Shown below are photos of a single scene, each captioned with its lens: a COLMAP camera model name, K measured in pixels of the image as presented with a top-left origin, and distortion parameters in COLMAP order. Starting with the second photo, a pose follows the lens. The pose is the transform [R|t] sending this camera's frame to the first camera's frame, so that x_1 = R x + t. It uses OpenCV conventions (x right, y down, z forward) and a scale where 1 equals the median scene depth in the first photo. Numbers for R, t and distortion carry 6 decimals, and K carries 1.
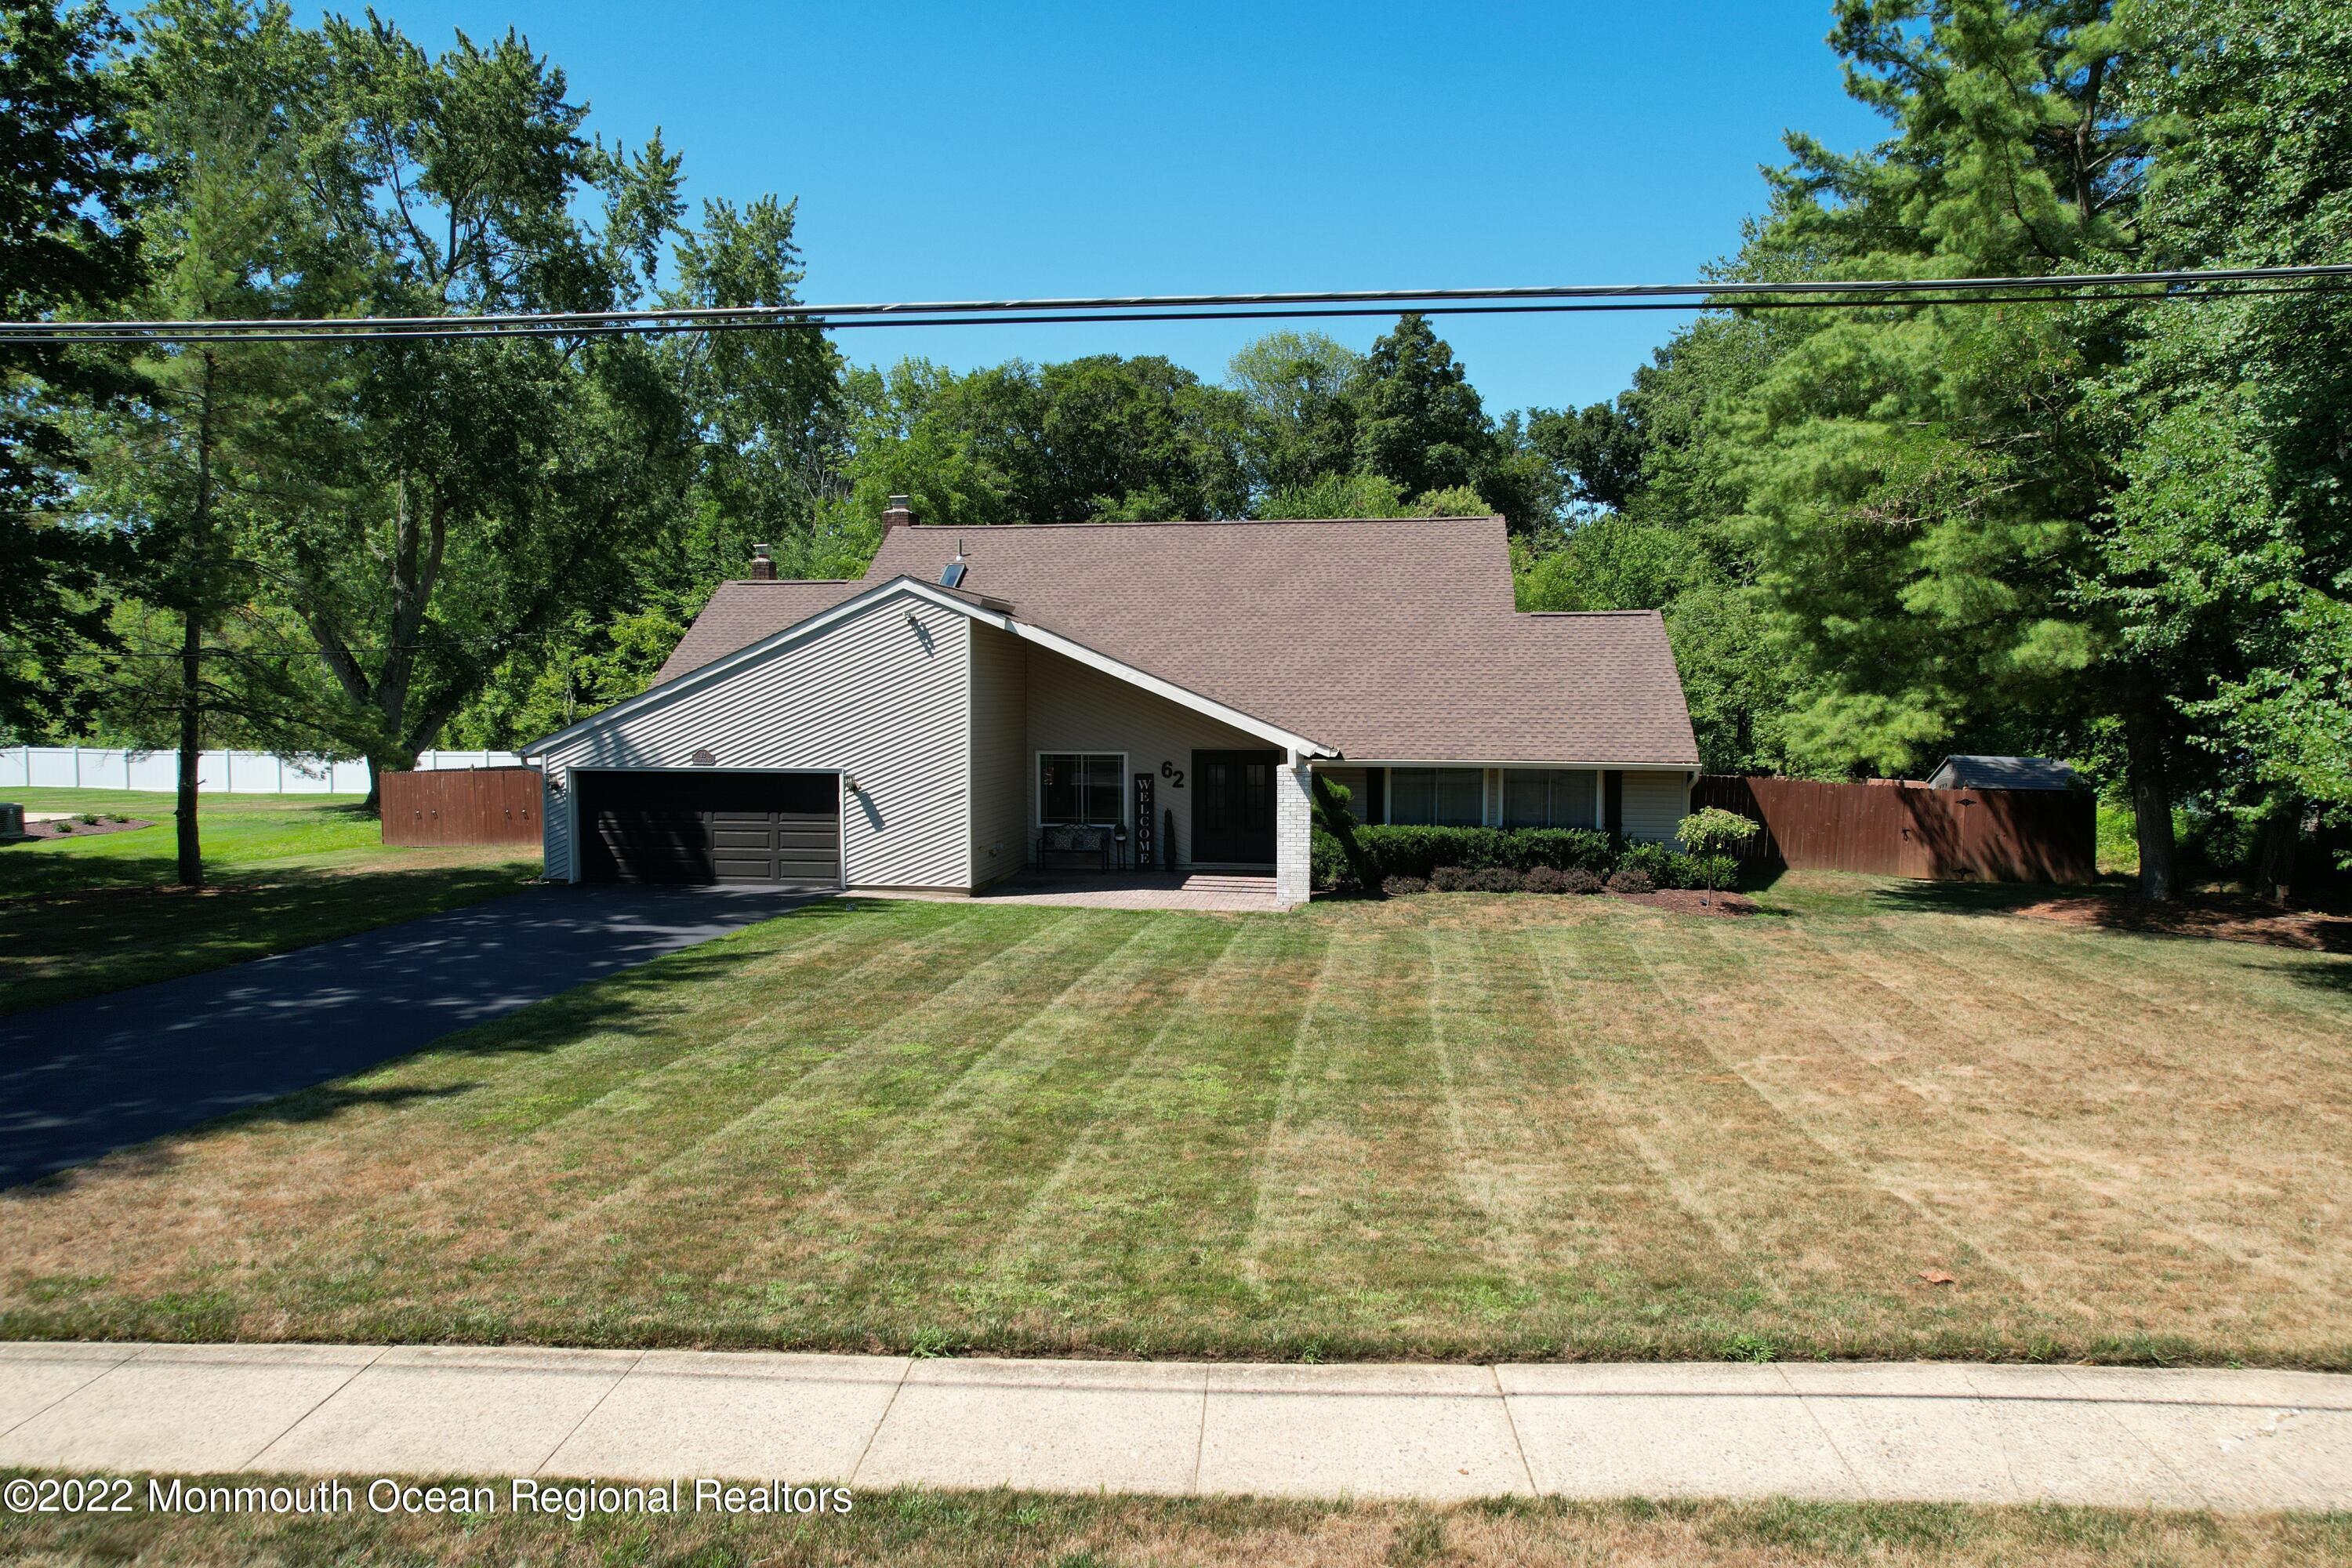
lens RADIAL K [[1488.3, 0, 1176.0], [0, 1488.3, 784.0], [0, 0, 1]] dist [-0.040909, -0.002008]
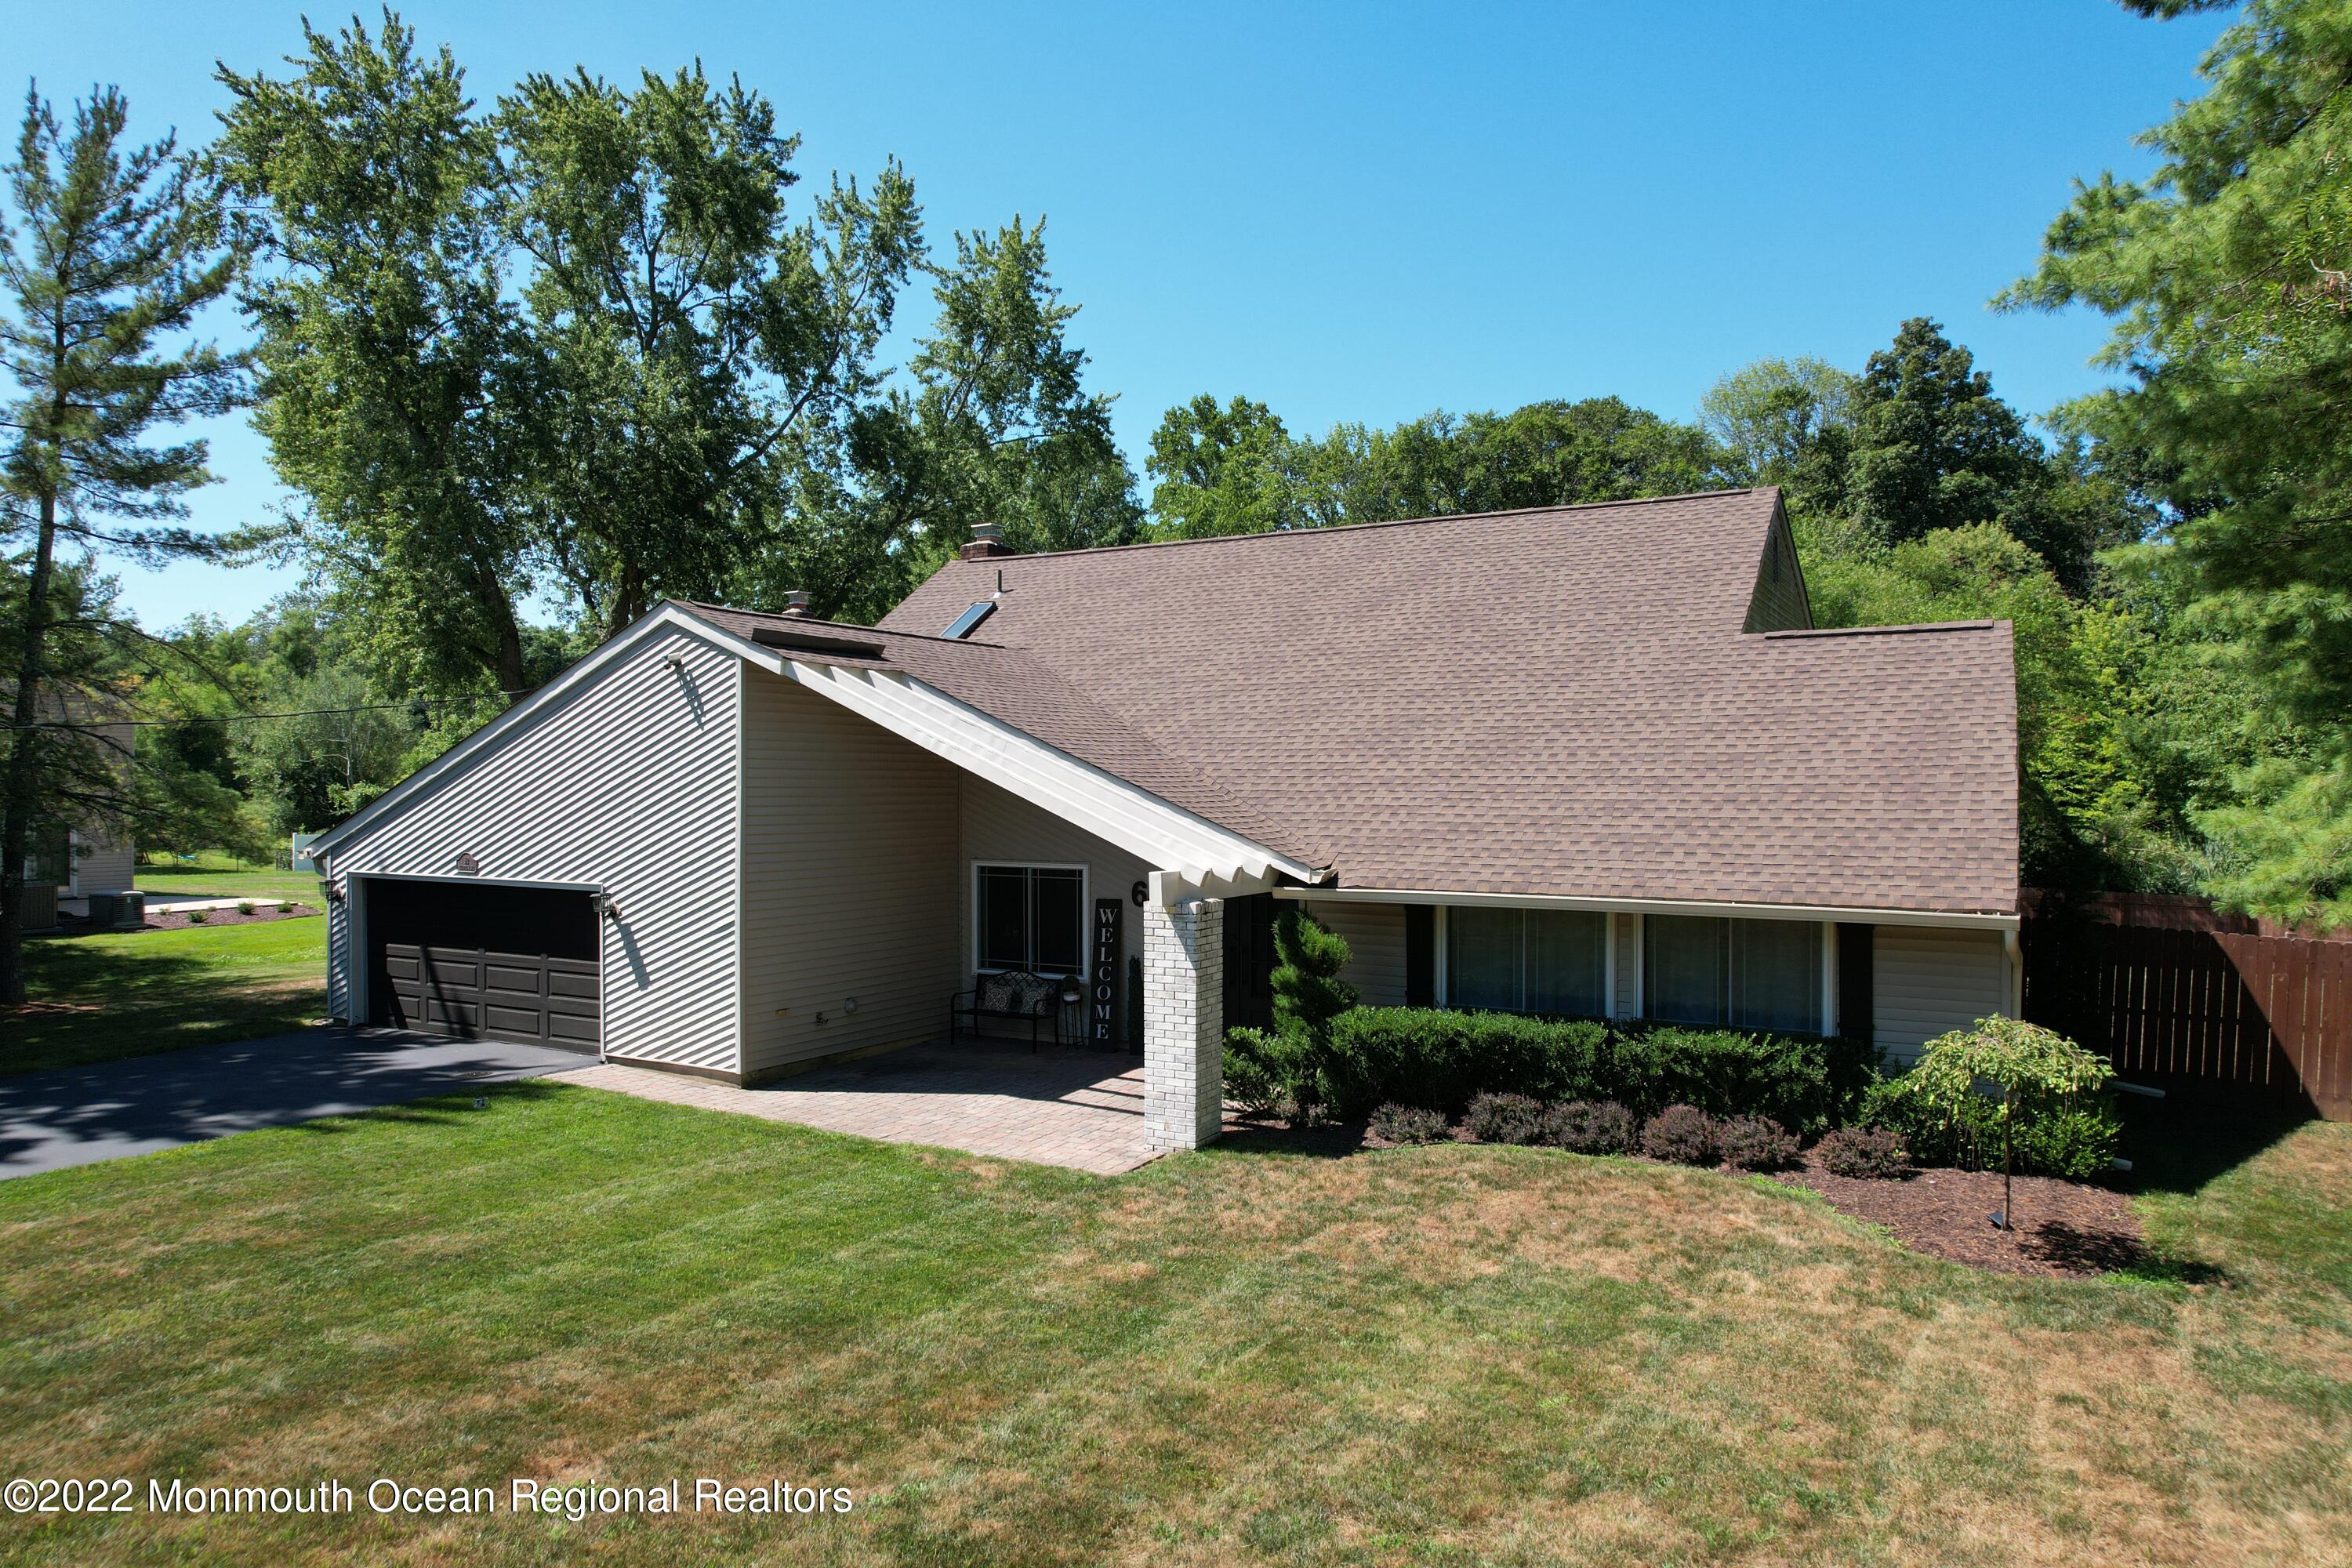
lens RADIAL K [[1497.0, 0, 1176.0], [0, 1497.0, 784.0], [0, 0, 1]] dist [-0.085281, 0.090509]
pose [[0.936468, -0.000834, -0.350752, 0.255368], [-0.019392, 0.998345, -0.054148, -0.024294], [0.350217, 0.057509, 0.934901, 0.437551]]
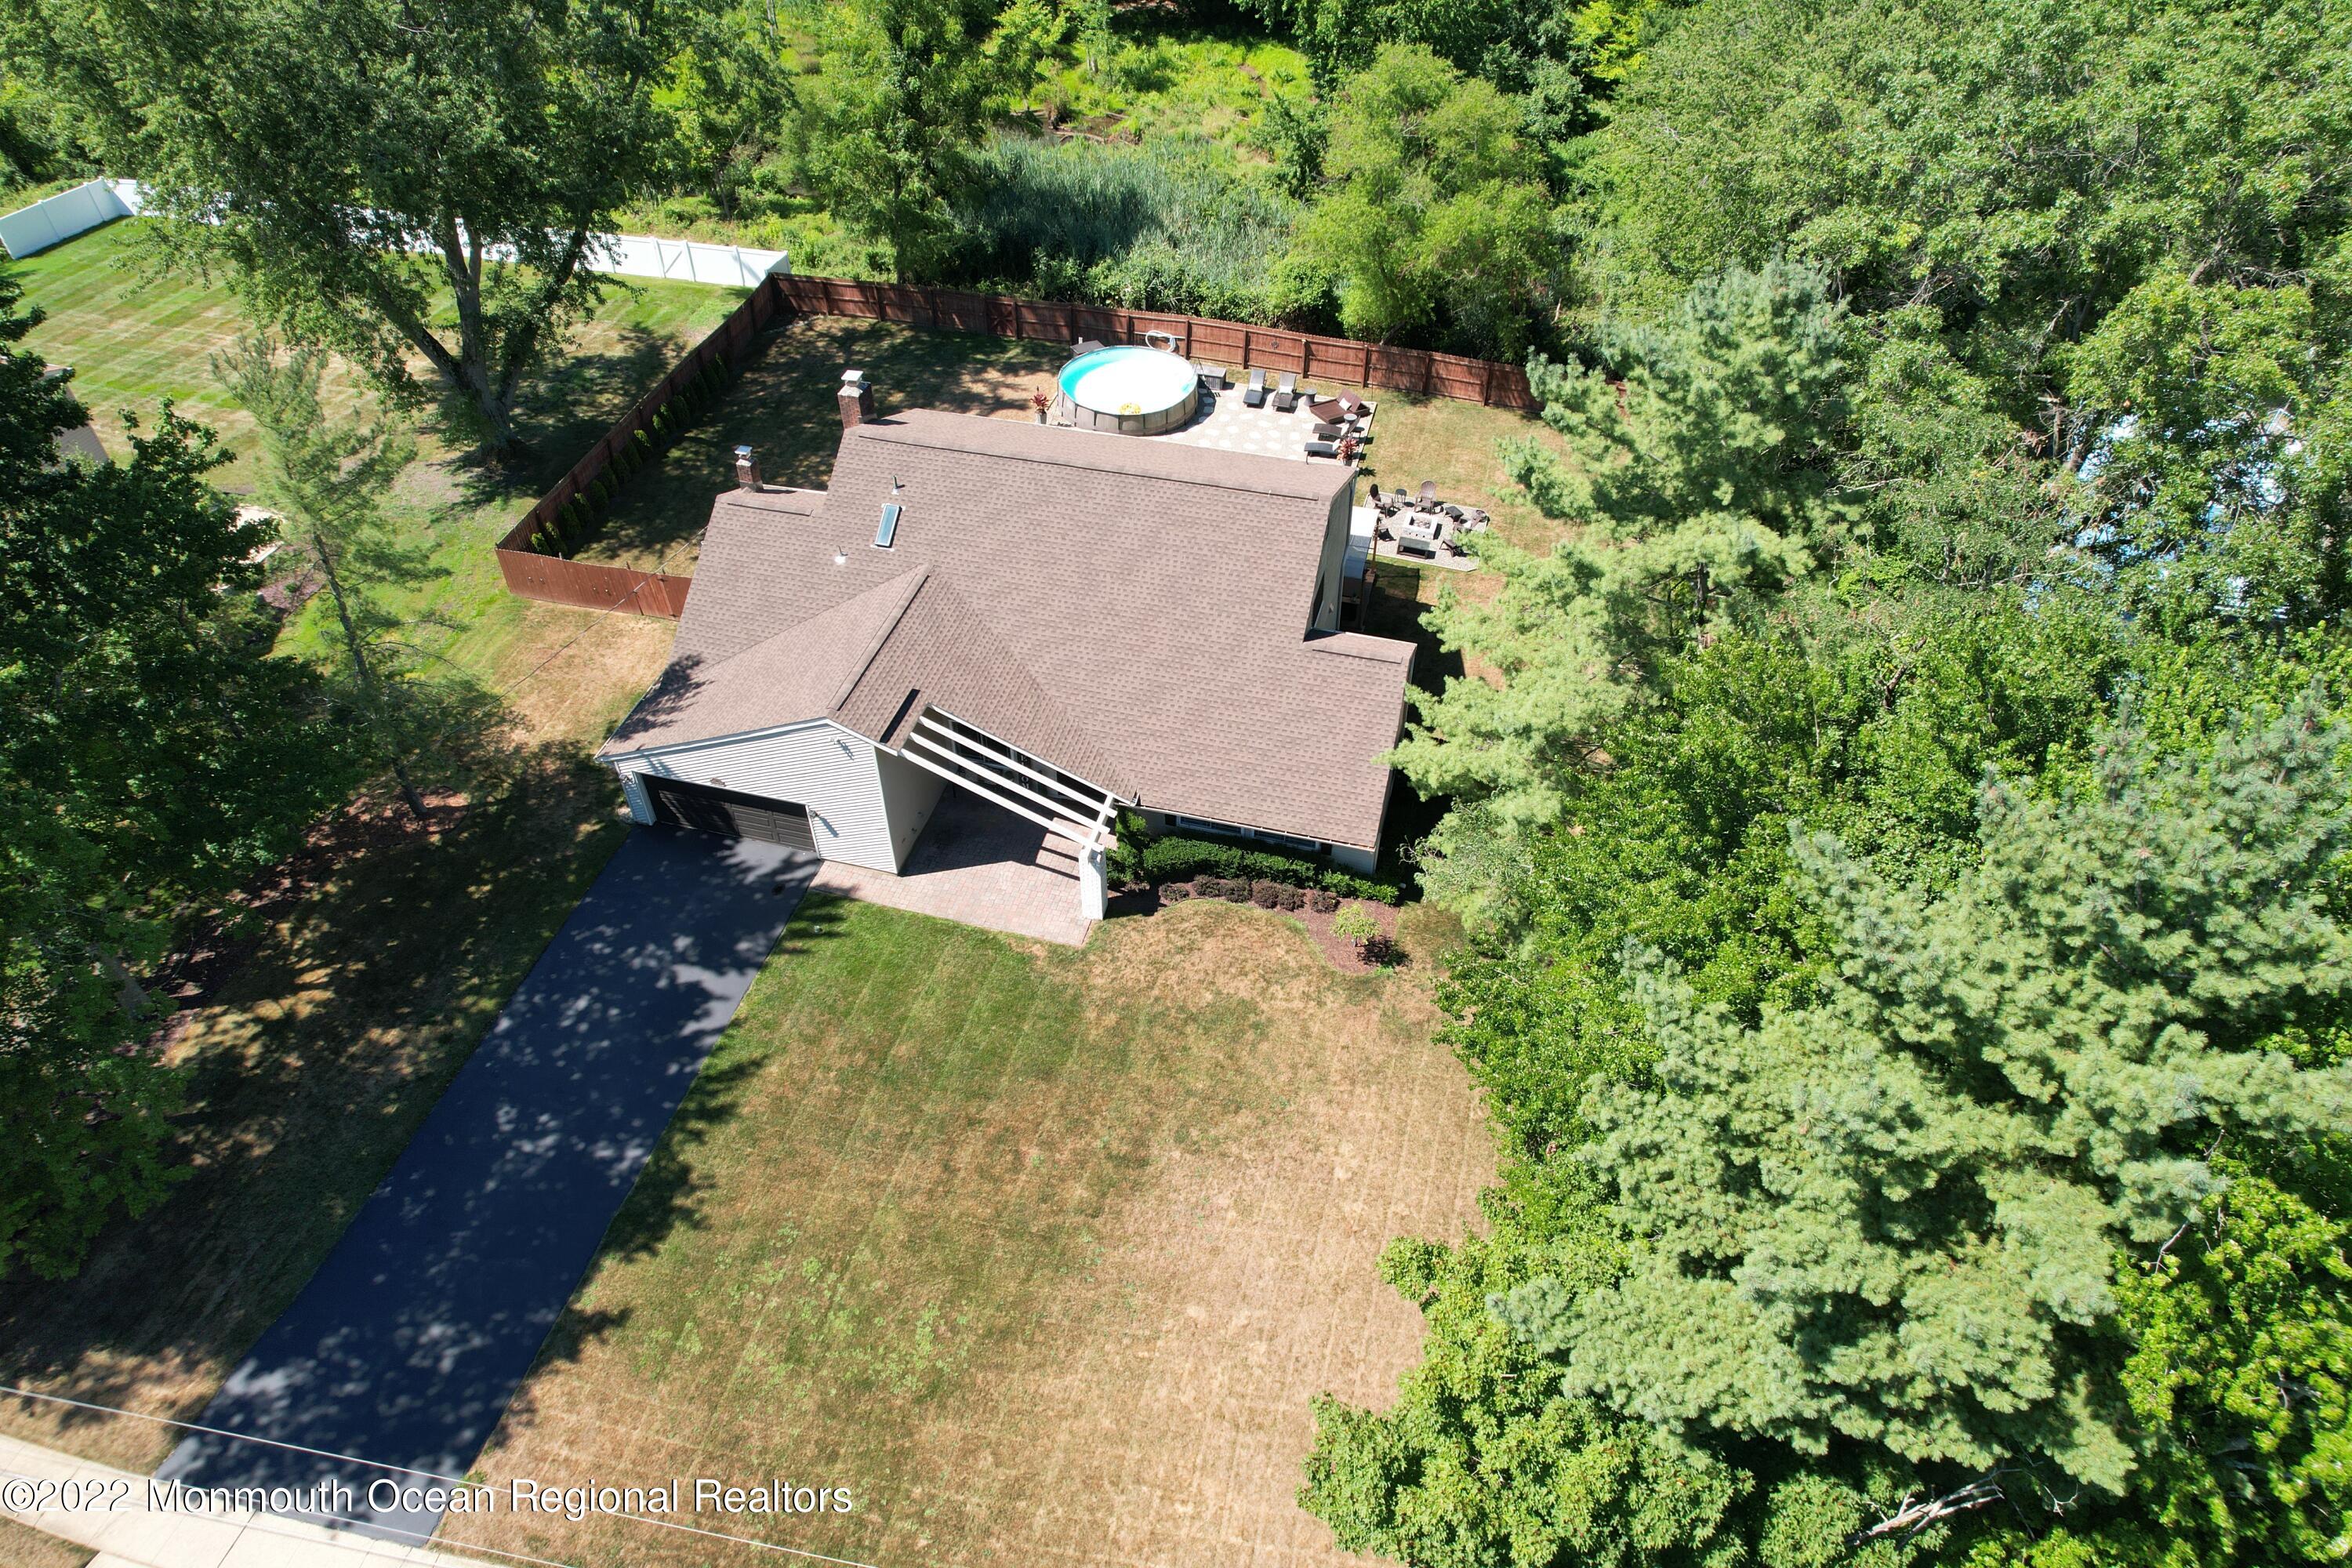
lens RADIAL K [[1488.3, 0, 1176.0], [0, 1488.3, 784.0], [0, 0, 1]] dist [-0.040909, -0.002008]
pose [[0.994569, 0.065343, -0.081008, 0.263635], [-0.000821, 0.783248, 0.621709, -0.943105], [0.104074, -0.618266, 0.779048, -0.124488]]
